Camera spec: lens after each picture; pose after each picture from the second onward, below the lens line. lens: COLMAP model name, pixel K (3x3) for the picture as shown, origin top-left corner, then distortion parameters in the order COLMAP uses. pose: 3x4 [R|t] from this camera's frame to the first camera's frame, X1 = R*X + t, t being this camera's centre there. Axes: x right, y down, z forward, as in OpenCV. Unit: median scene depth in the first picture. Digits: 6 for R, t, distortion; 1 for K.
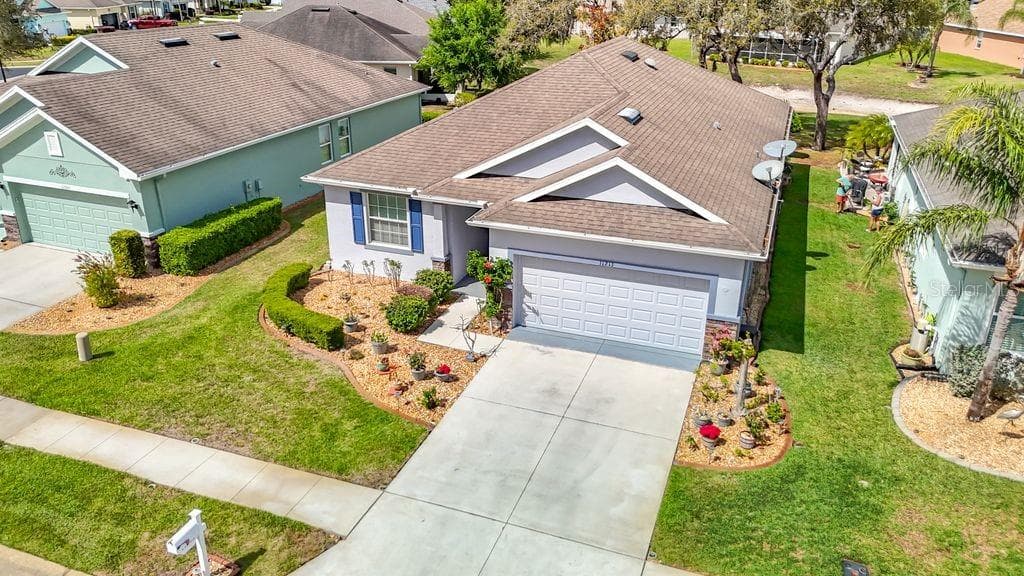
lens RADIAL K [[752.5, 0, 512.0], [0, 752.5, 288.0], [0, 0, 1]] dist [0.084701, -0.096602]
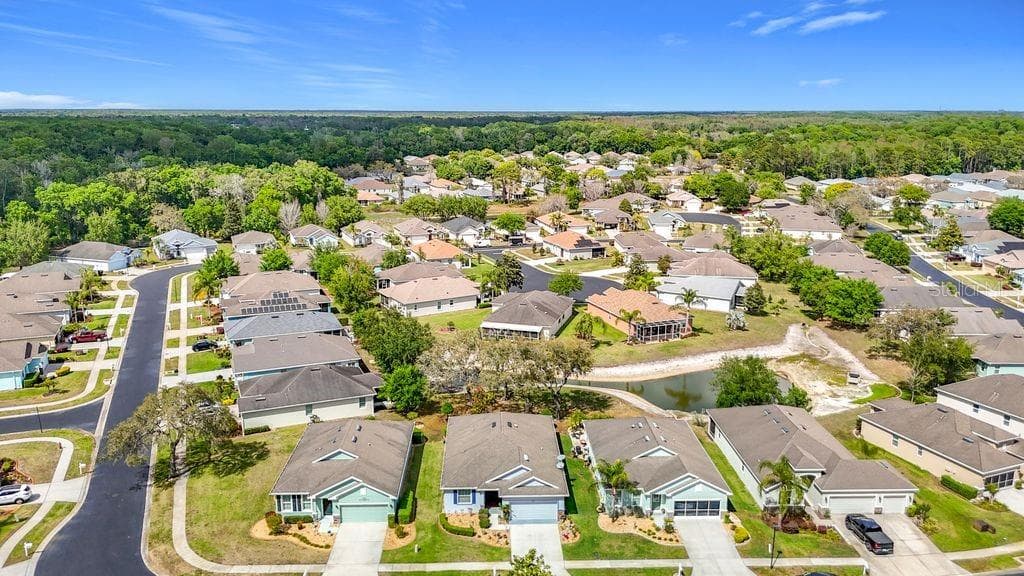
lens RADIAL K [[771.1, 0, 512.0], [0, 771.1, 288.0], [0, 0, 1]] dist [0.115326, -0.306804]
pose [[0.925271, -0.092057, 0.367967, -1.422302], [0.154252, 0.977584, -0.143303, -0.573771], [-0.346527, 0.189354, 0.918730, -3.061490]]
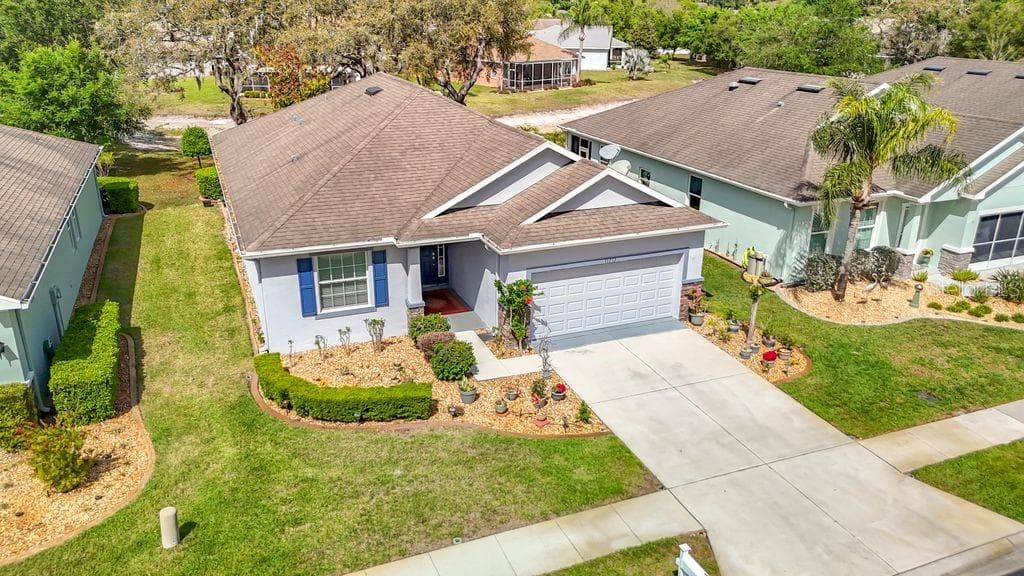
lens RADIAL K [[752.5, 0, 512.0], [0, 752.5, 288.0], [0, 0, 1]] dist [0.084701, -0.096602]
pose [[0.731222, -0.237823, 0.639339, -0.708498], [0.265360, 0.962604, 0.054575, -0.091253], [-0.628409, 0.129748, 0.766986, 0.207803]]
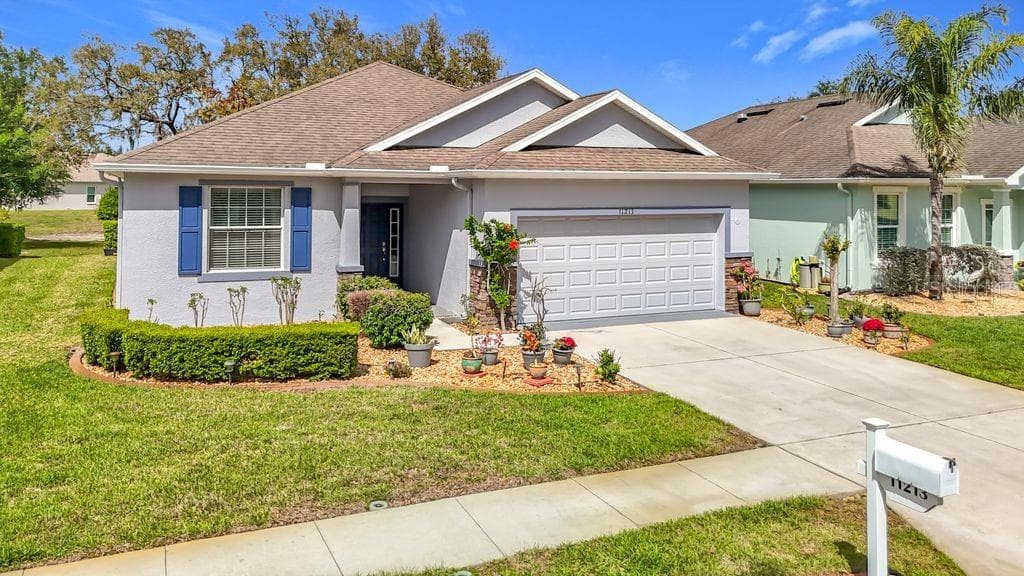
lens RADIAL K [[790.9, 0, 511.8], [0, 790.9, 187.8], [0, 0, 1]] dist [0.030089, 0.000739]
pose [[0.711259, 0.006530, 0.702900, -0.558795], [0.274840, 0.917771, -0.286634, 0.153320], [-0.646973, 0.397056, 0.650978, 0.486189]]
